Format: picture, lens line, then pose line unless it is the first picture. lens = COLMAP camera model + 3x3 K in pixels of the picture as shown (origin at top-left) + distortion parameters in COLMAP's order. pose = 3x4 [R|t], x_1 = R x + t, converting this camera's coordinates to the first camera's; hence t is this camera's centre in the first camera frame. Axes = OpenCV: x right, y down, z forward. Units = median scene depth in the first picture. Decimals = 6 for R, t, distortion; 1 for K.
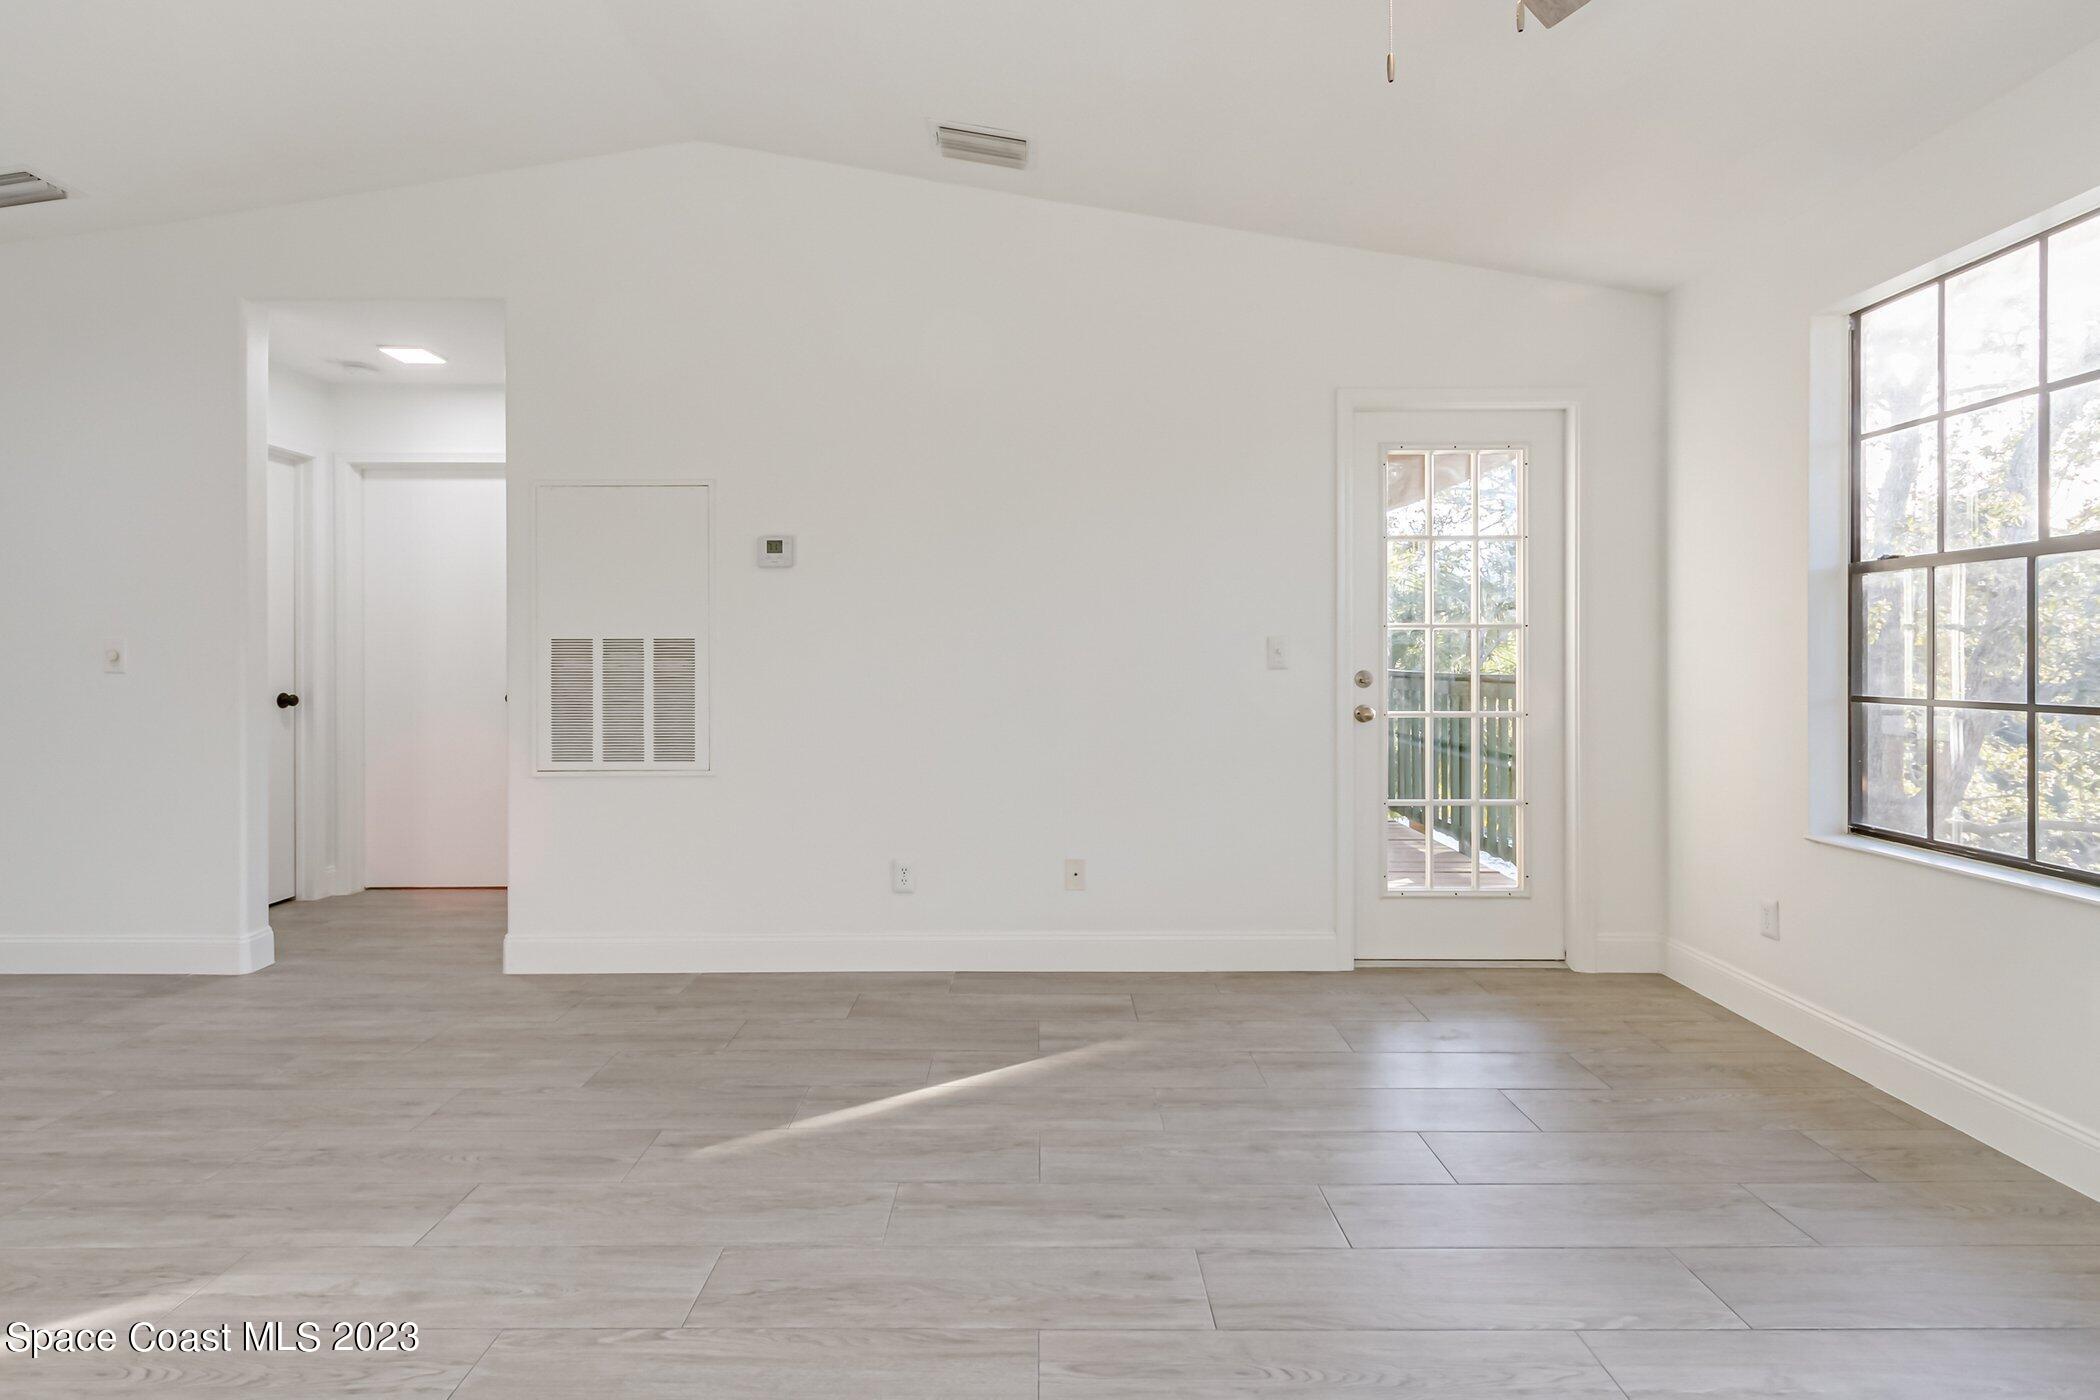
lens RADIAL K [[963.9, 0, 1037.4], [0, 963.9, 662.3], [0, 0, 1]] dist [0.006428, -0.000990]
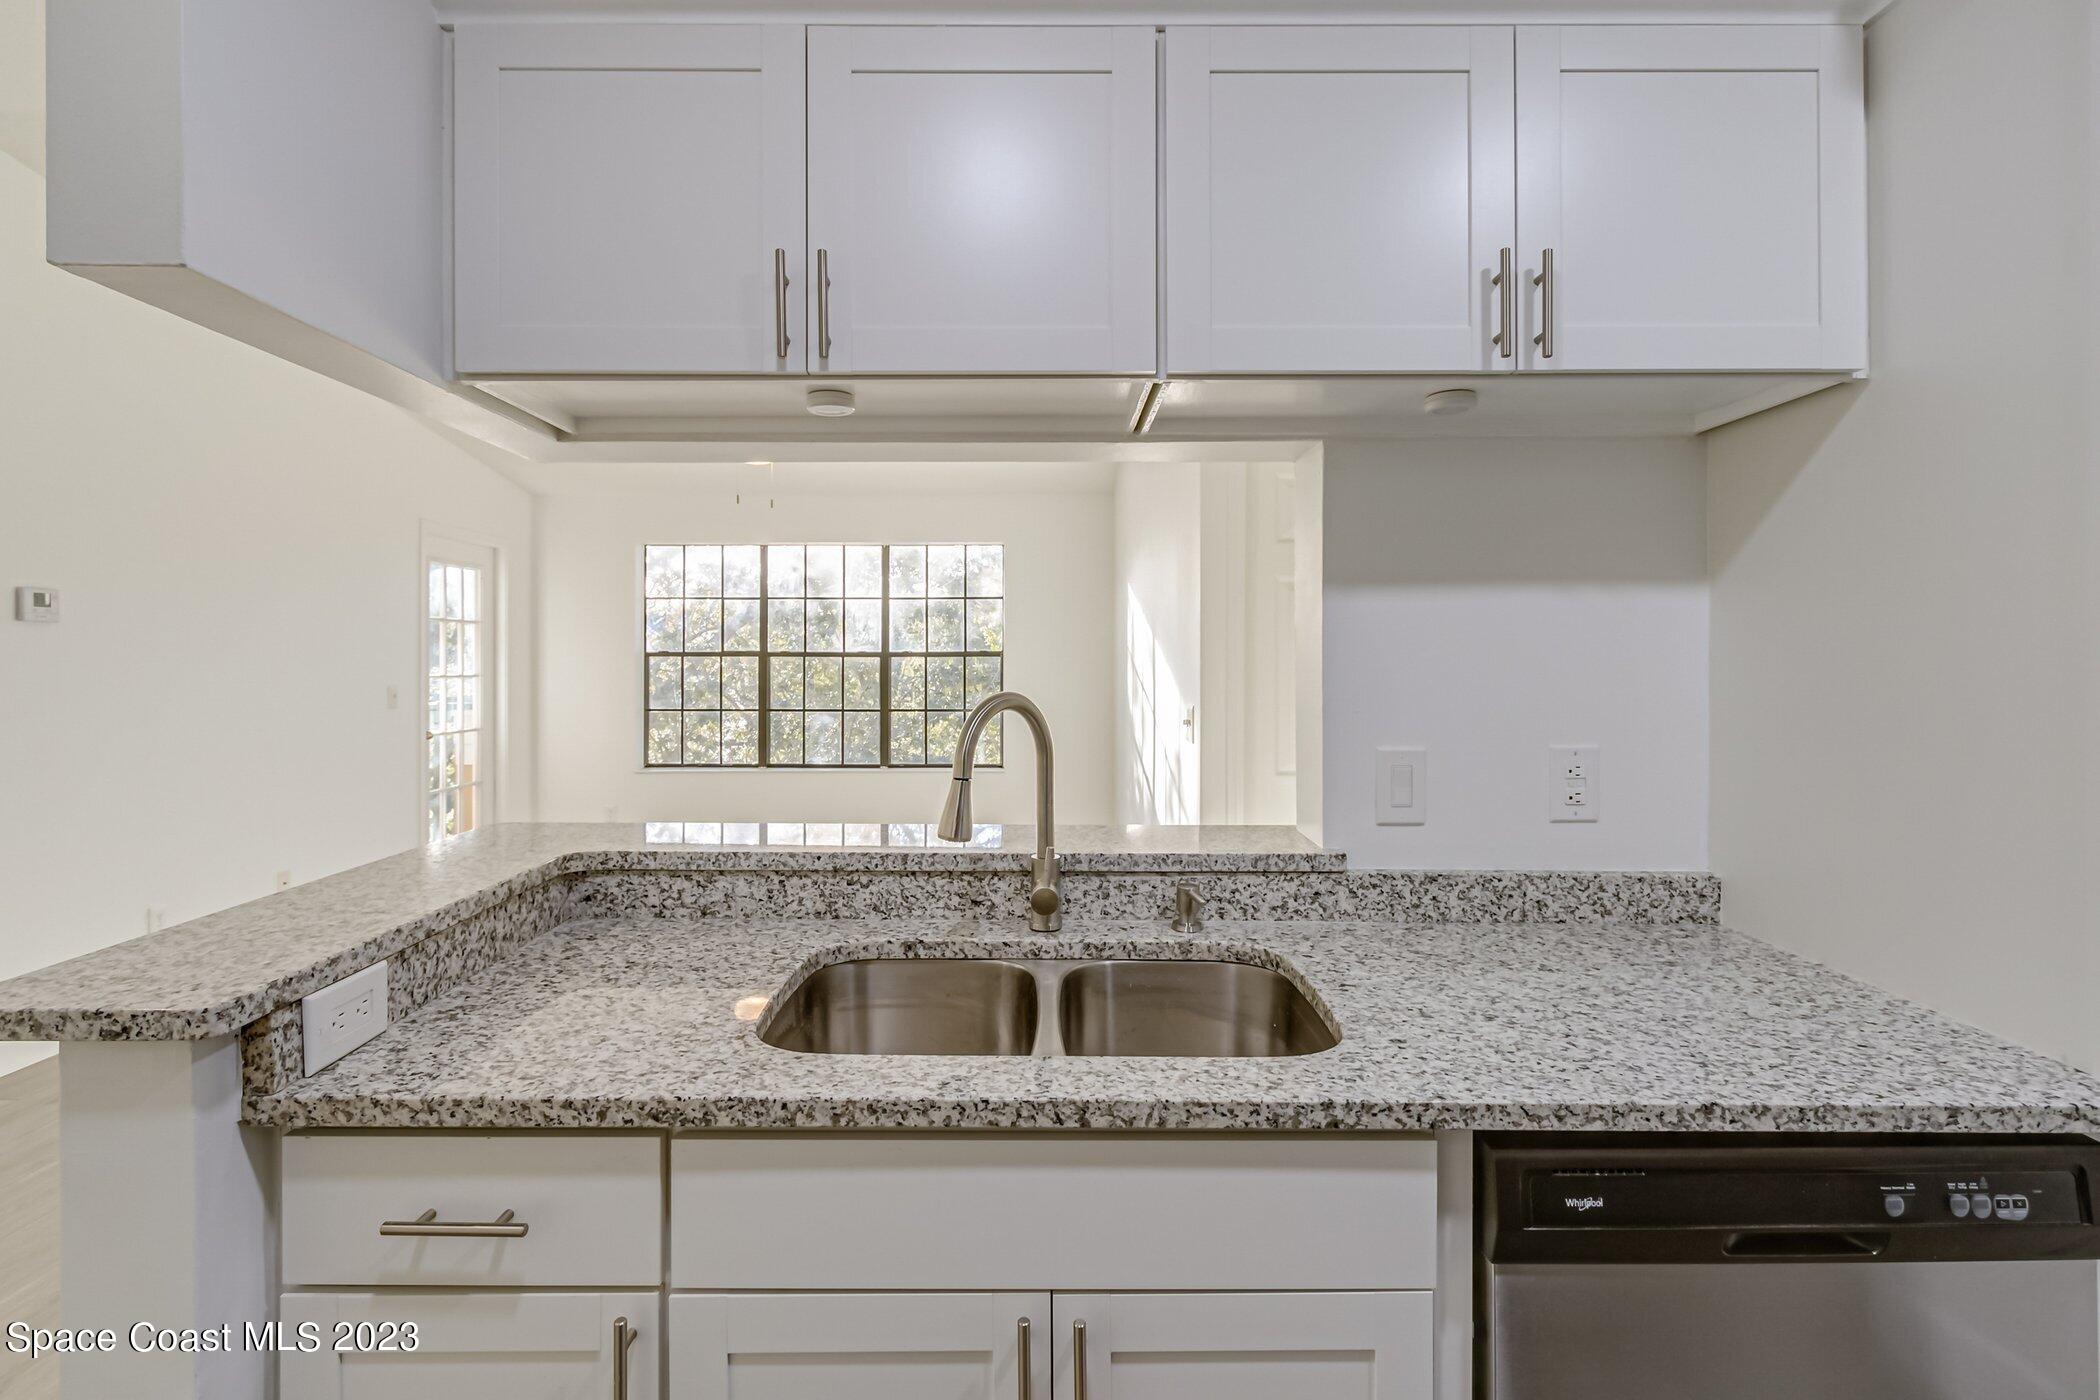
lens RADIAL K [[977.6, 0, 1035.4], [0, 977.6, 662.6], [0, 0, 1]] dist [0.002892, -0.000703]
pose [[-0.001478, 0.002022, 0.999997, -1.325985], [0.003067, 0.999993, -0.002018, -0.060167], [-0.999994, 0.003064, -0.001484, 0.054921]]
